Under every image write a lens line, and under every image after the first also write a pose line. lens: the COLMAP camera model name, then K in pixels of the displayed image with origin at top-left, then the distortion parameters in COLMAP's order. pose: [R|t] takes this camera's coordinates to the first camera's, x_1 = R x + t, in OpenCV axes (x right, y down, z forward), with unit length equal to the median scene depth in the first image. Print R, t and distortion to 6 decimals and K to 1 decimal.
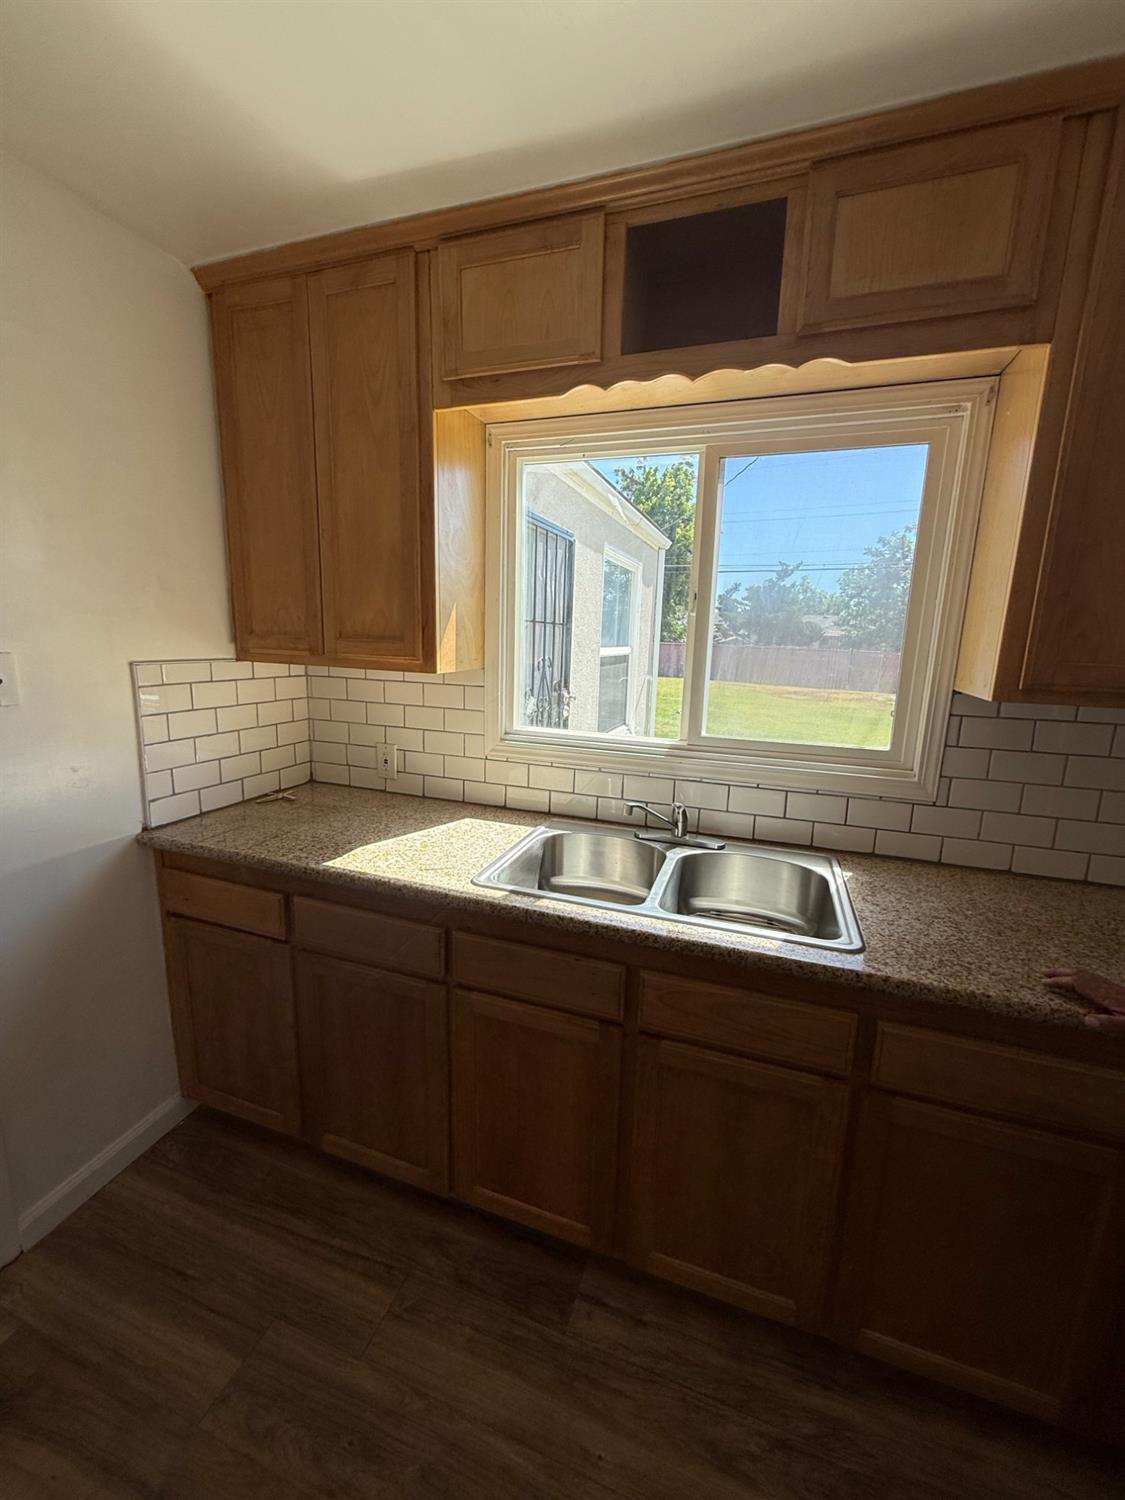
lens RADIAL K [[601.7, 0, 563.5], [0, 601.7, 747.1], [0, 0, 1]] dist [0.004127, -0.000224]
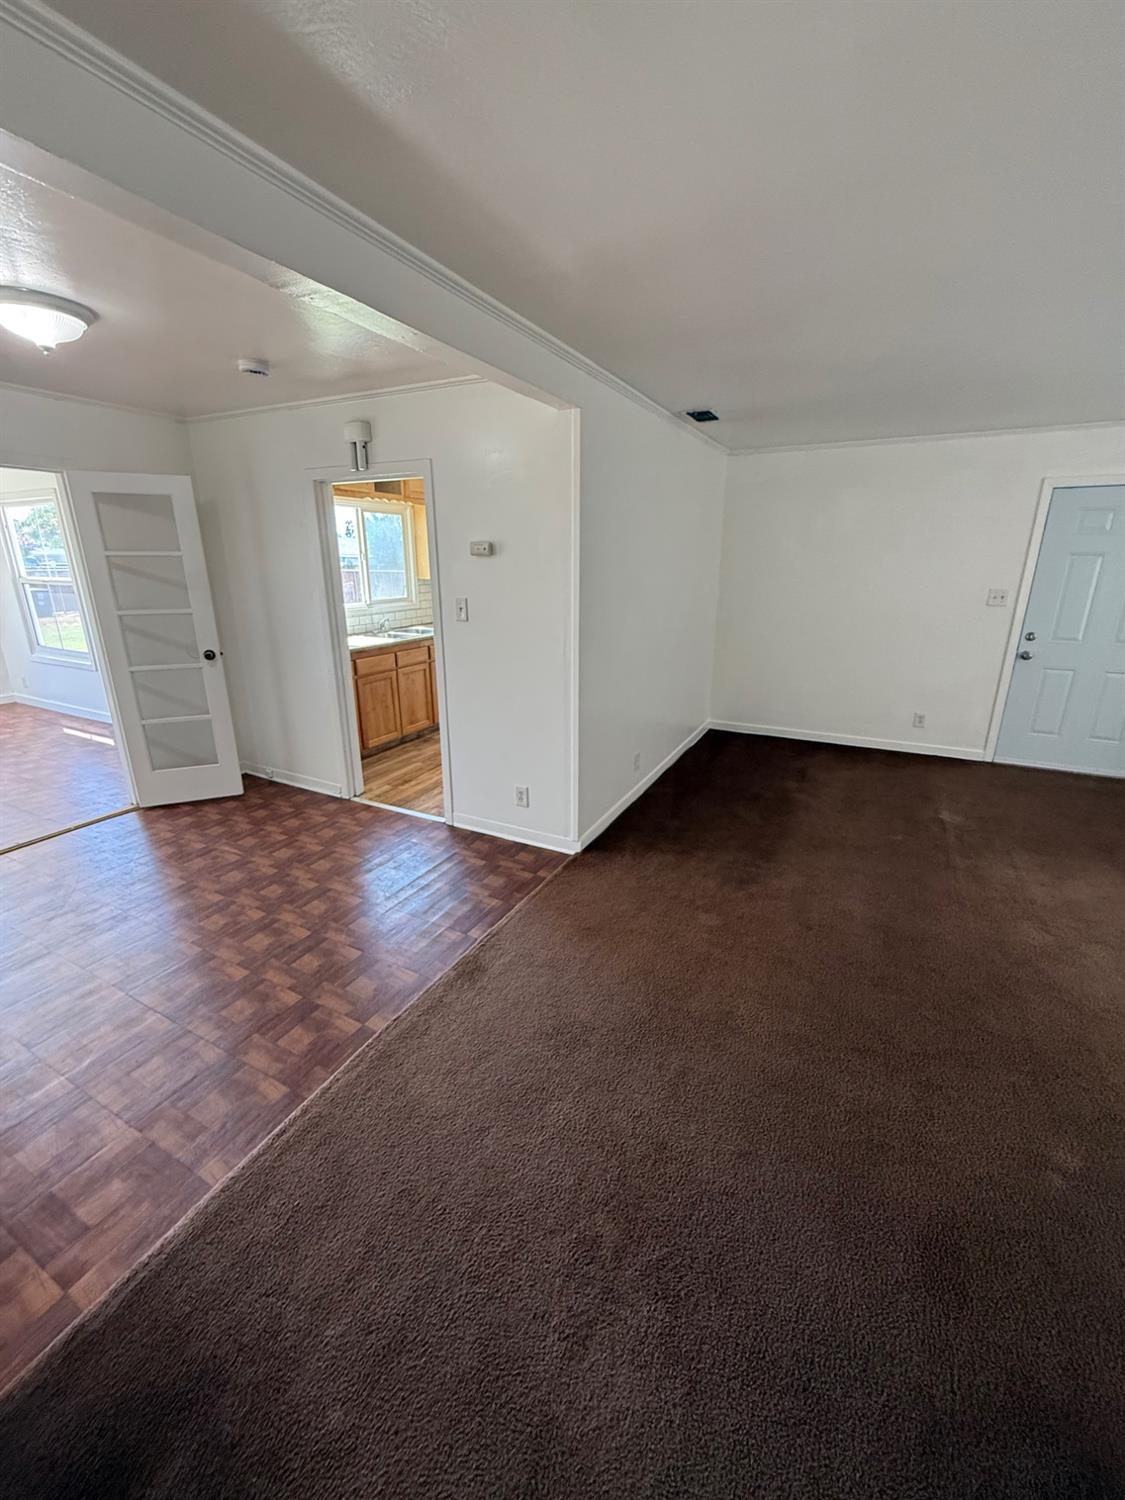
lens RADIAL K [[601.7, 0, 561.7], [0, 601.7, 748.9], [0, 0, 1]] dist [0.004127, -0.000224]
pose [[0.138702, -0.329040, 0.934074, -3.674888], [0.190373, 0.934459, 0.300907, -0.060388], [-0.971864, 0.136086, 0.192252, -0.620758]]
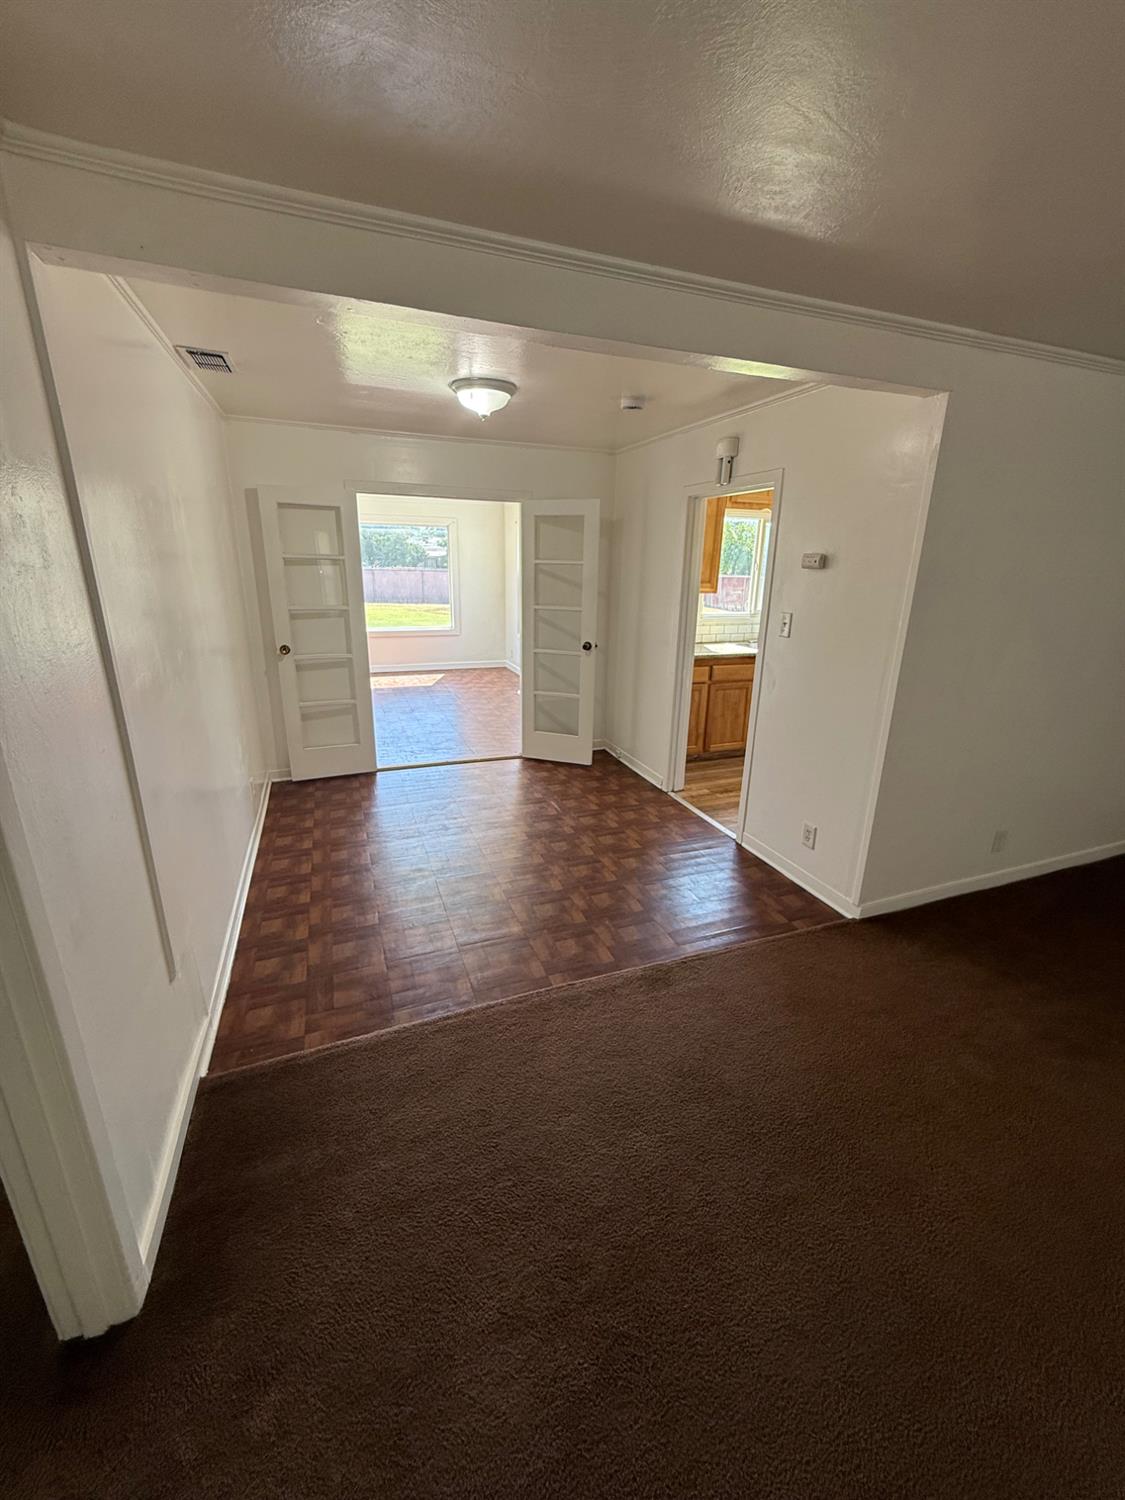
lens RADIAL K [[601.7, 0, 560.3], [0, 601.7, 747.6], [0, 0, 1]] dist [0.004127, -0.000224]
pose [[0.764600, -0.206063, 0.610676, -3.428866], [0.127153, 0.977117, 0.170511, 0.027739], [-0.631838, -0.052724, 0.773305, -1.107744]]
